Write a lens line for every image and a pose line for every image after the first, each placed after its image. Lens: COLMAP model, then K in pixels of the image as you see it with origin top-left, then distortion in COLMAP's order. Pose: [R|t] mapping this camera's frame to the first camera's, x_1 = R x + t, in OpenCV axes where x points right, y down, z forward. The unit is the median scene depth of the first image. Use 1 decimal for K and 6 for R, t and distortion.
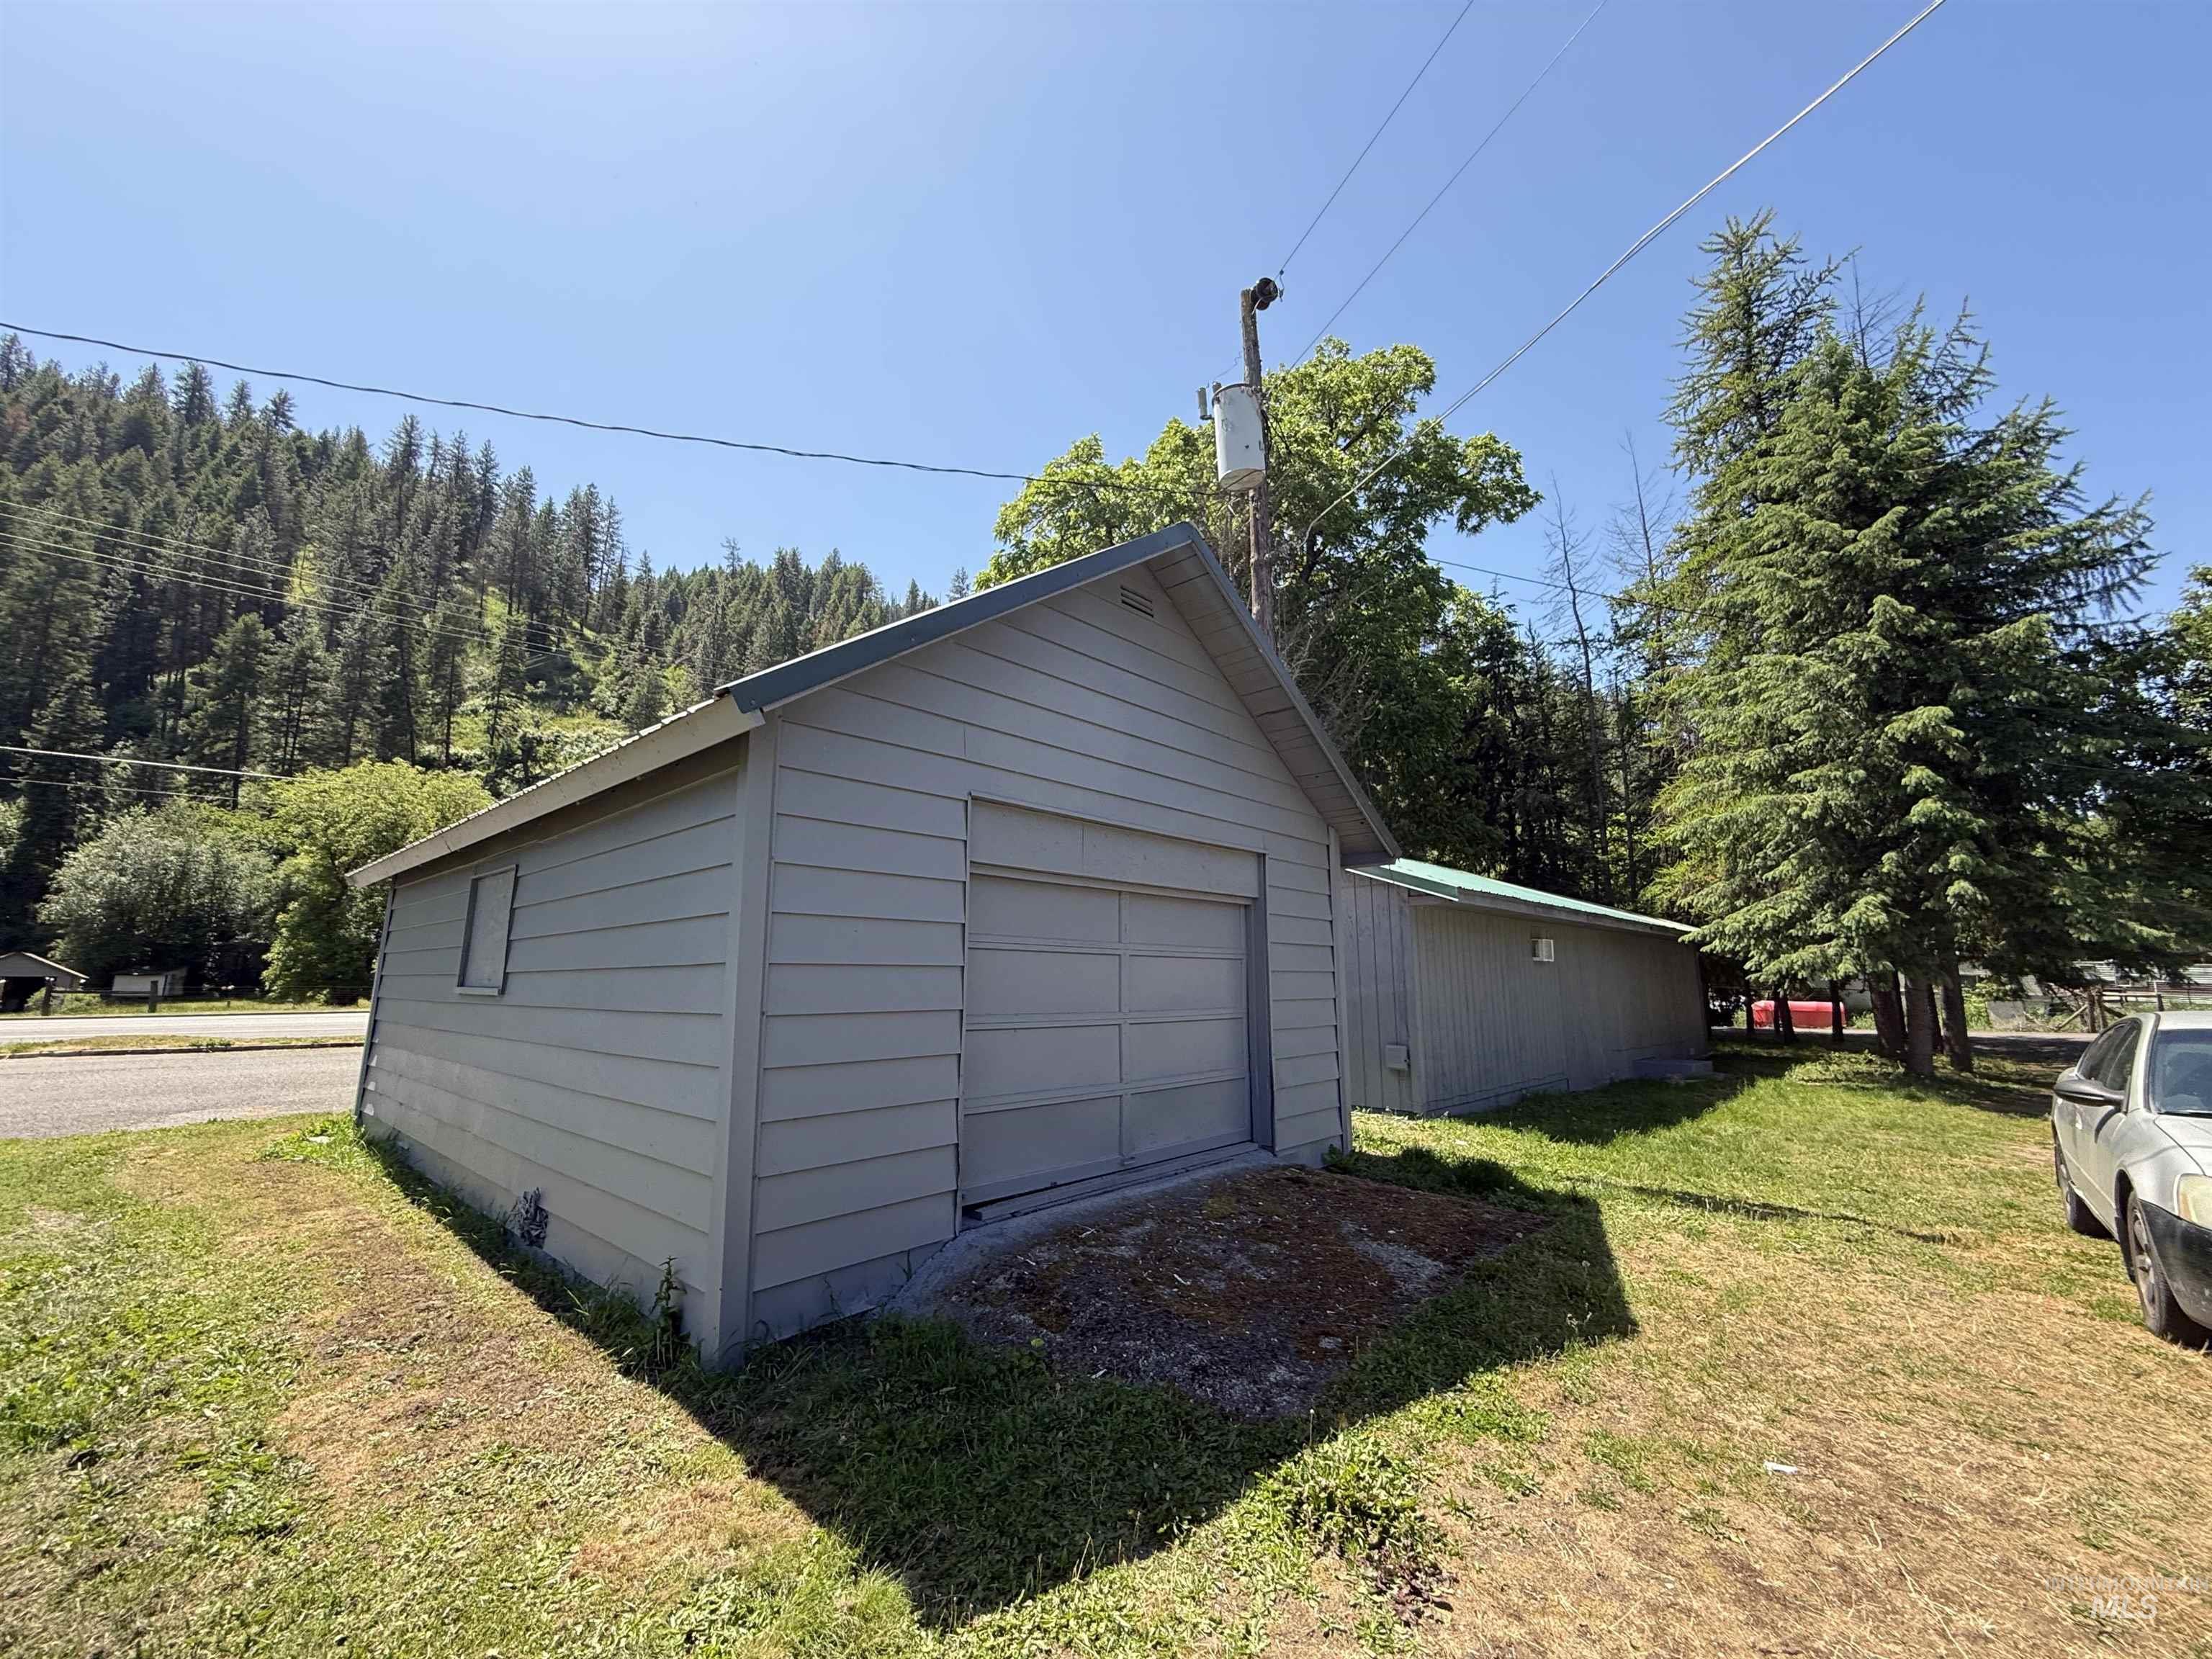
lens RADIAL K [[892.3, 0, 1096.1], [0, 892.3, 817.6], [0, 0, 1]] dist [0.015411, -0.000174]
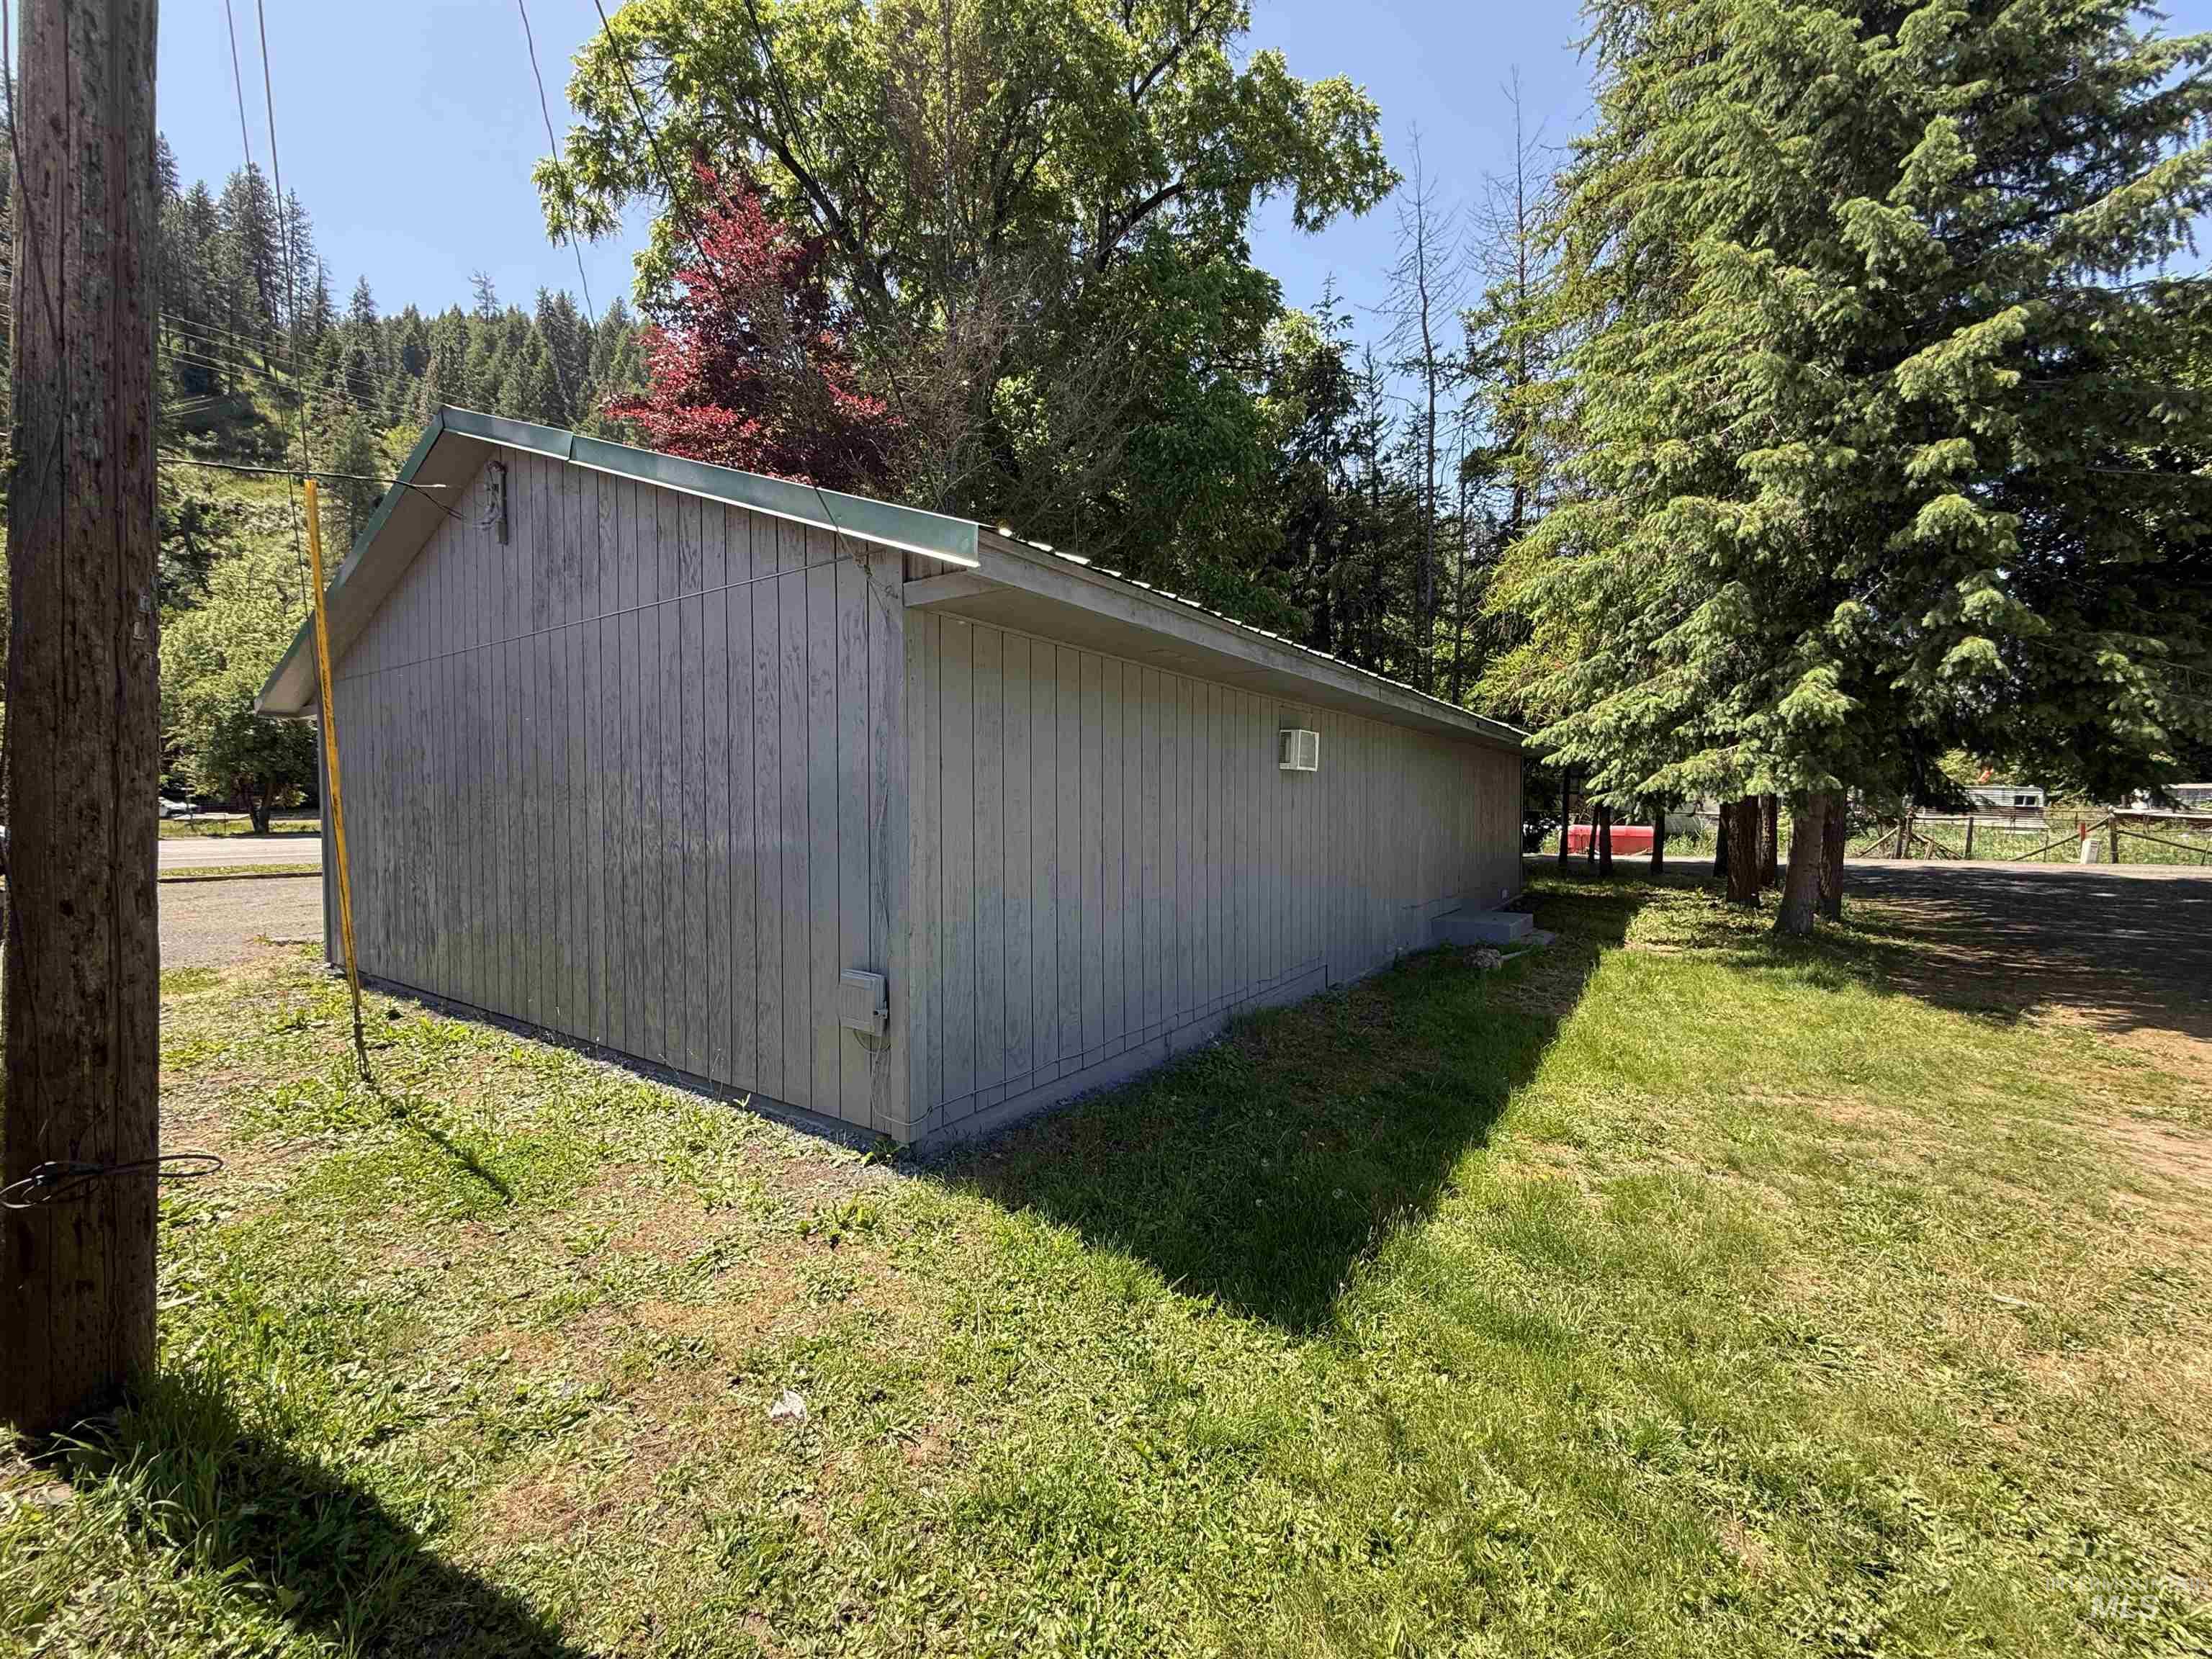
lens RADIAL K [[892.3, 0, 1096.1], [0, 892.3, 817.6], [0, 0, 1]] dist [0.015411, -0.000174]
pose [[0.986962, -0.005691, 0.160851, 0.136433], [-0.025872, 0.980769, 0.193449, 0.039234], [-0.158858, -0.195088, 0.967835, 0.229192]]
